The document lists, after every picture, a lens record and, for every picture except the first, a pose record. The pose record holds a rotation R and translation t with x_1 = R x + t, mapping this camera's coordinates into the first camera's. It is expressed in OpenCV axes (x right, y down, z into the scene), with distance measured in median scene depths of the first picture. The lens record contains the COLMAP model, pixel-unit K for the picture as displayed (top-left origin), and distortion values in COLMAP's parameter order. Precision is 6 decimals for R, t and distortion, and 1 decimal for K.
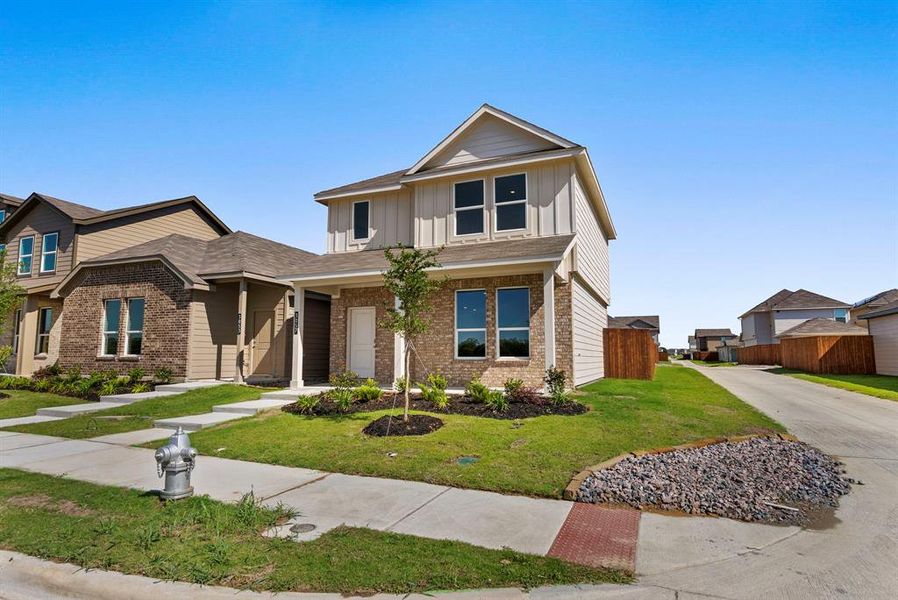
lens RADIAL K [[498.4, 0, 449.0], [0, 498.4, 299.9], [0, 0, 1]] dist [-0.001334, 0.000266]
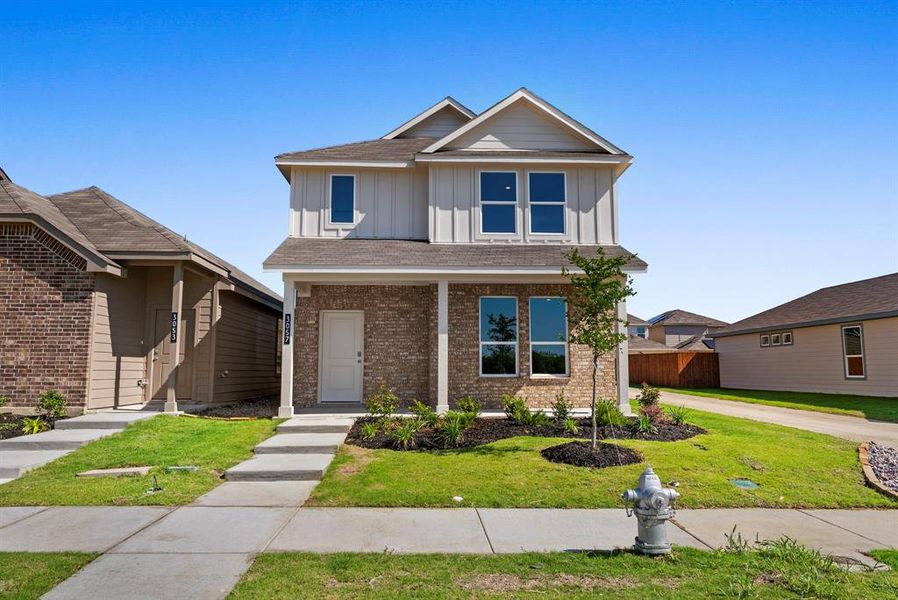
lens RADIAL K [[593.1, 0, 447.7], [0, 593.1, 302.1], [0, 0, 1]] dist [0.006393, -0.001128]
pose [[0.904035, 0.048098, 0.424745, -0.464748], [-0.048182, 0.998783, -0.010551, 0.003675], [-0.424735, -0.010926, 0.905252, 0.097133]]
